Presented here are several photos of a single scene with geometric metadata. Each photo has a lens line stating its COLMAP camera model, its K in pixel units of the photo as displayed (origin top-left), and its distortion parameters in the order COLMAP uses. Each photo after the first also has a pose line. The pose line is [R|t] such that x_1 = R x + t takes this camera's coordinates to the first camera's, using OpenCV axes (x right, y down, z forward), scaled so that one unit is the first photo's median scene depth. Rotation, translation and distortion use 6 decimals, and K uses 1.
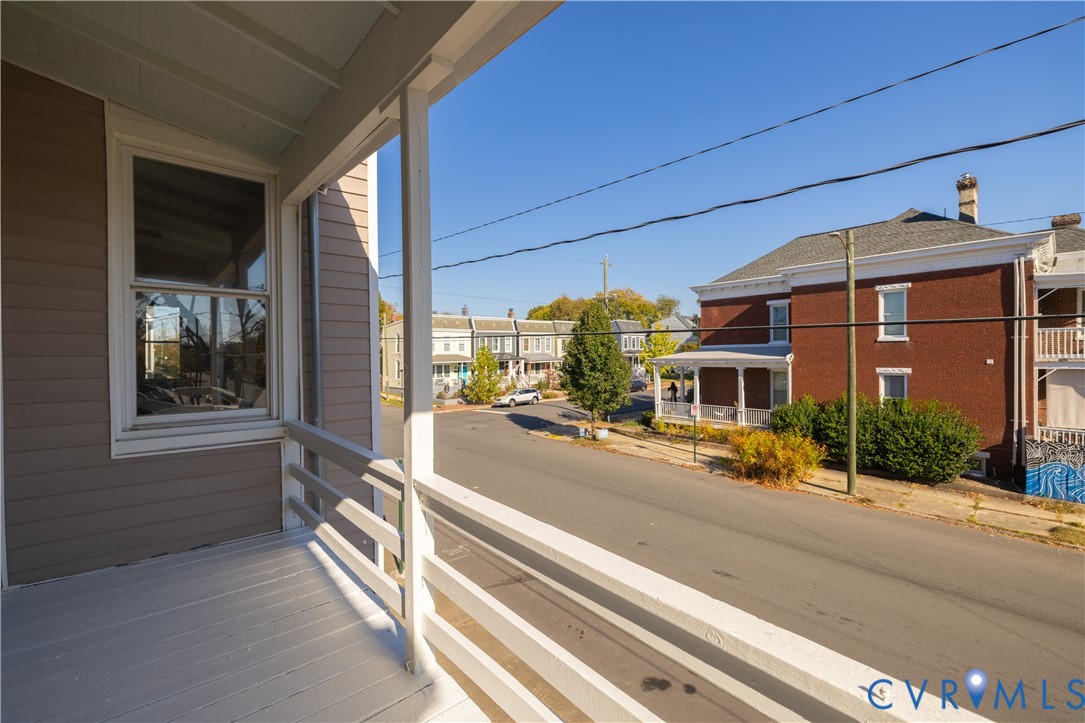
lens RADIAL K [[451.3, 0, 540.7], [0, 451.3, 357.5], [0, 0, 1]] dist [0.000303, 0.000645]
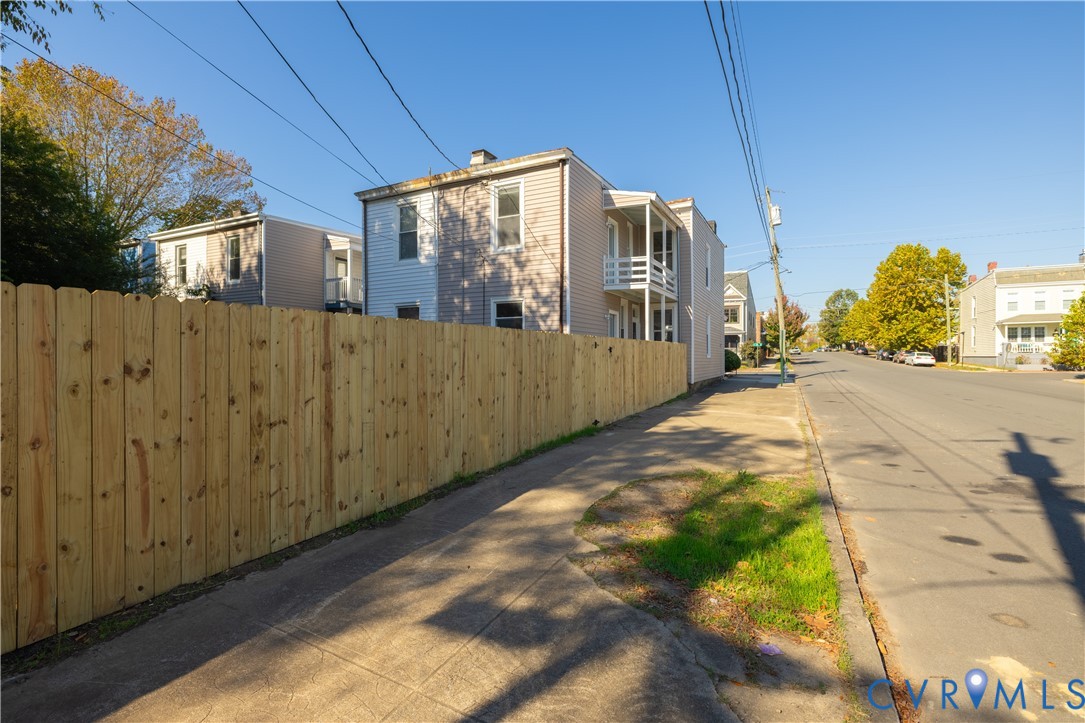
lens RADIAL K [[482.4, 0, 537.6], [0, 482.4, 354.9], [0, 0, 1]] dist [-0.000037, -0.000184]
pose [[0.375100, 0.004935, -0.926971, 0.831016], [-0.004741, 0.999983, 0.003406, 0.216303], [0.926972, 0.003117, 0.375117, -0.528829]]
